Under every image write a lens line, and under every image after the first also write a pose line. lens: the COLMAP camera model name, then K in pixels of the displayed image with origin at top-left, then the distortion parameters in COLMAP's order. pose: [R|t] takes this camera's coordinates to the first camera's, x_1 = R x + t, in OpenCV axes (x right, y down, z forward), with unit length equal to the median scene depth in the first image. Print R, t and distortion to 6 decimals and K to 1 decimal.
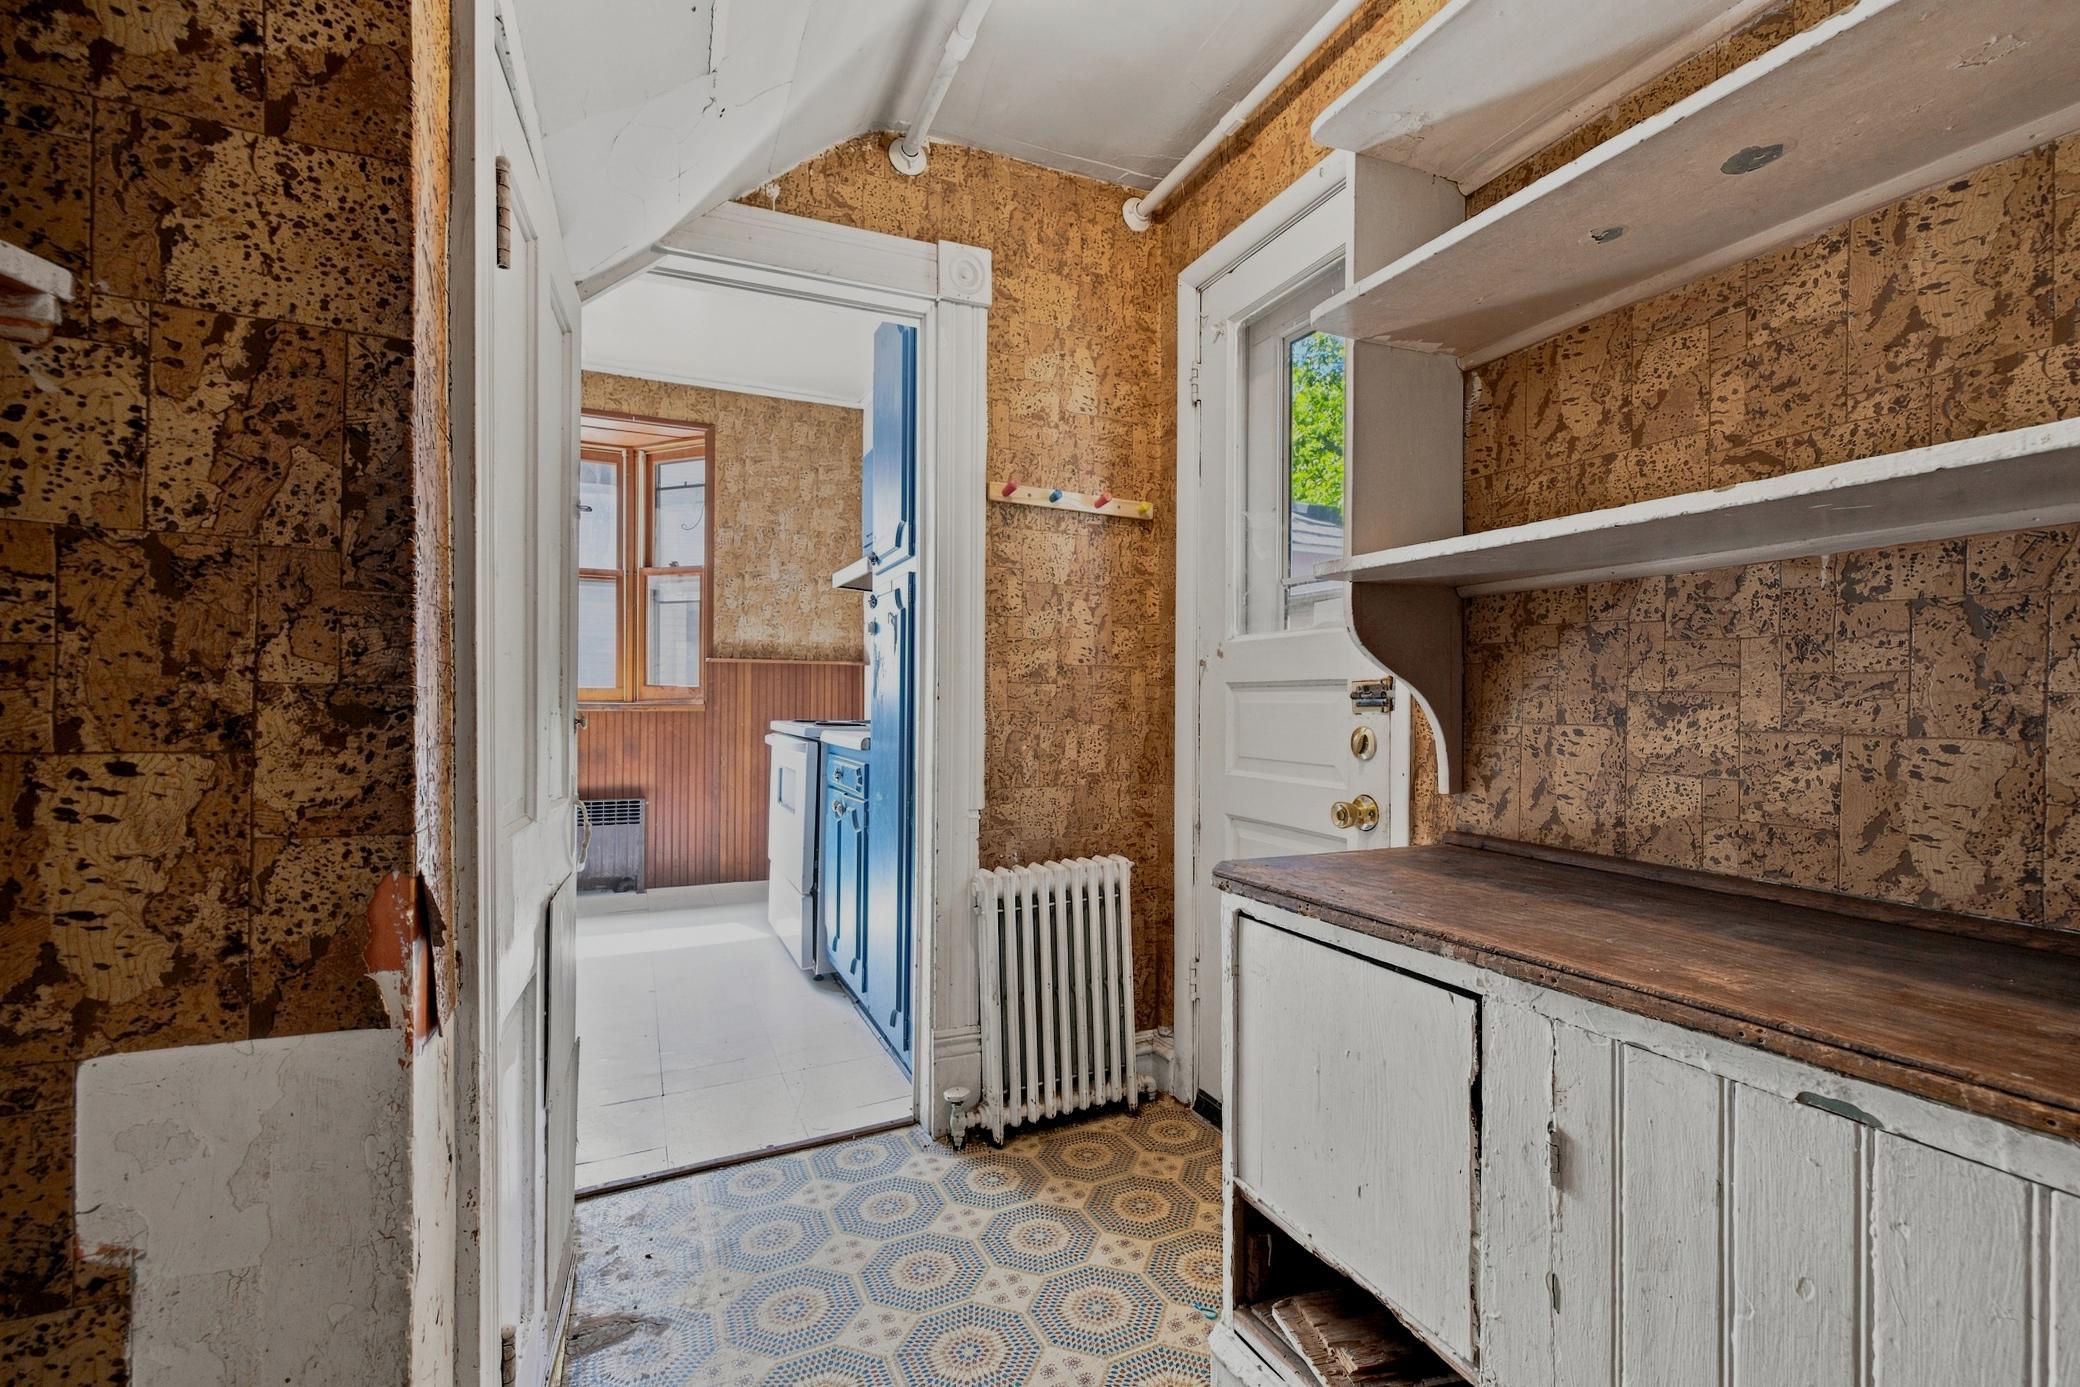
lens RADIAL K [[884.6, 0, 1048.8], [0, 884.6, 701.9], [0, 0, 1]] dist [0.010401, -0.003541]
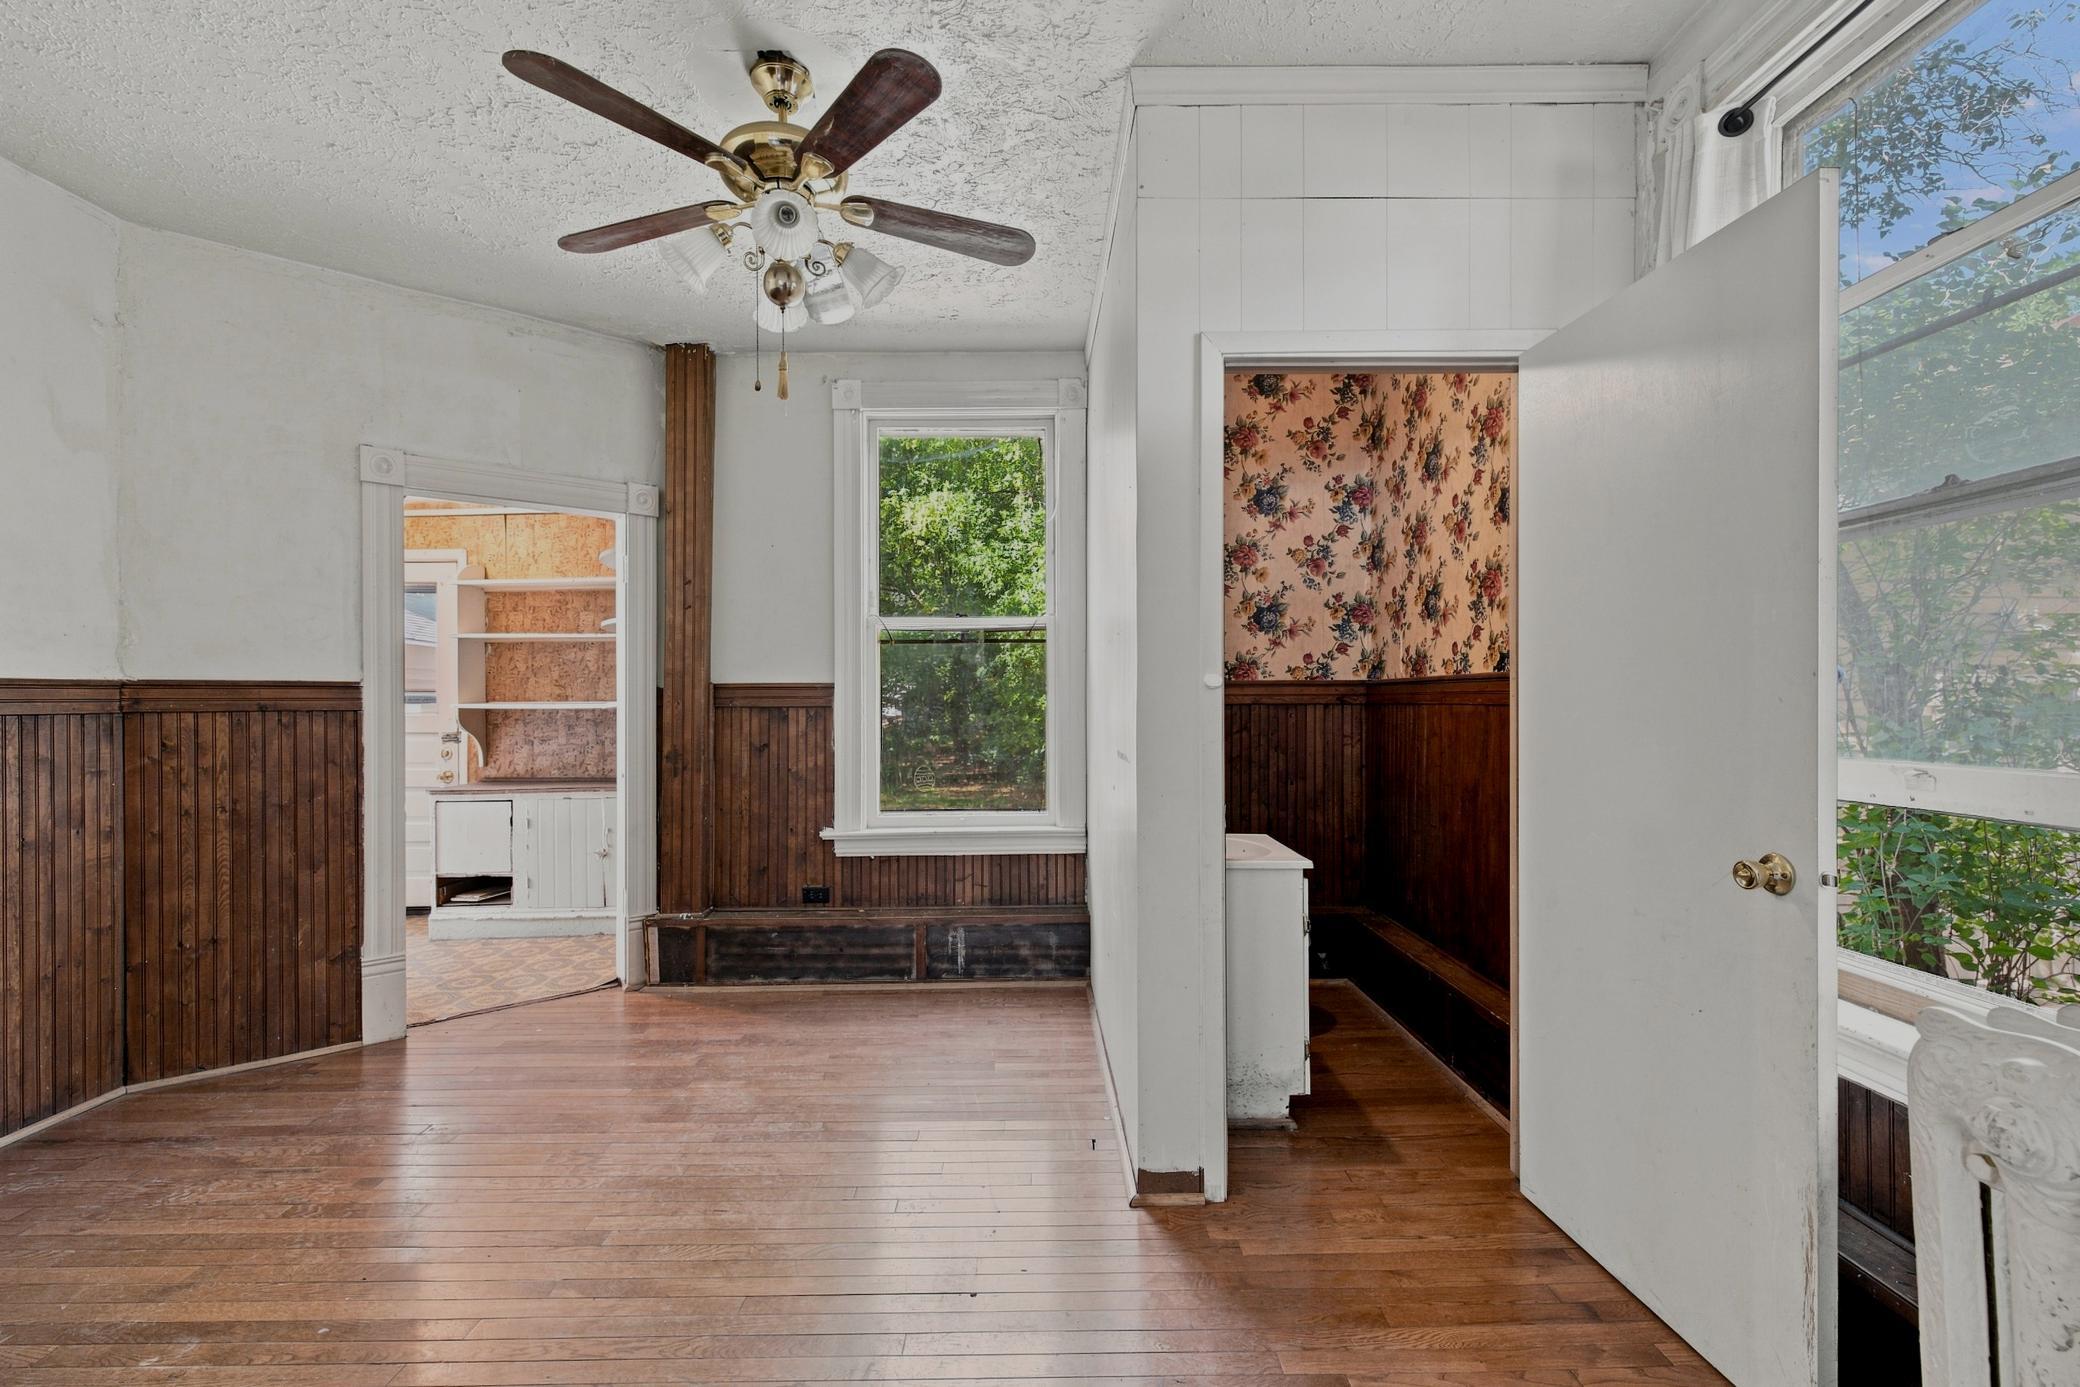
lens RADIAL K [[884.6, 0, 1031.6], [0, 884.6, 699.9], [0, 0, 1]] dist [0.010401, -0.003541]
pose [[0.419732, -0.006621, 0.907624, -2.167835], [0.007004, 0.999967, 0.004055, -0.187599], [-0.907621, 0.004655, 0.419764, -2.897043]]
